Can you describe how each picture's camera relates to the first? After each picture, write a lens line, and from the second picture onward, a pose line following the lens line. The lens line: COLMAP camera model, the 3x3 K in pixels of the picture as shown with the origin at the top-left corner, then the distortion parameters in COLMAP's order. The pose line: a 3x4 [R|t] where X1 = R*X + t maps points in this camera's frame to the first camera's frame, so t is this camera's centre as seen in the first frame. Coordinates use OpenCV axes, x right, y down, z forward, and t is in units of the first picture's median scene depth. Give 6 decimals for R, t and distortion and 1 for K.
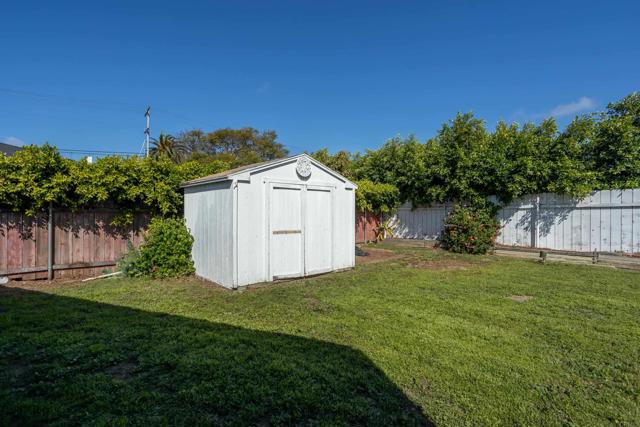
lens RADIAL K [[307.1, 0, 315.6], [0, 307.1, 217.0], [0, 0, 1]] dist [-0.036738, 0.014955]
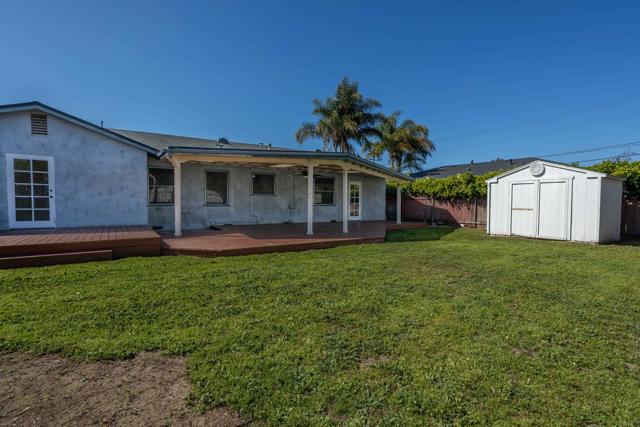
lens RADIAL K [[307.1, 0, 319.0], [0, 307.1, 211.2], [0, 0, 1]] dist [-0.036738, 0.014955]
pose [[-0.105256, 0.029528, -0.994007, 1.398345], [-0.017118, 0.999357, 0.031500, 0.021631], [0.994298, 0.020331, -0.104683, 0.039081]]
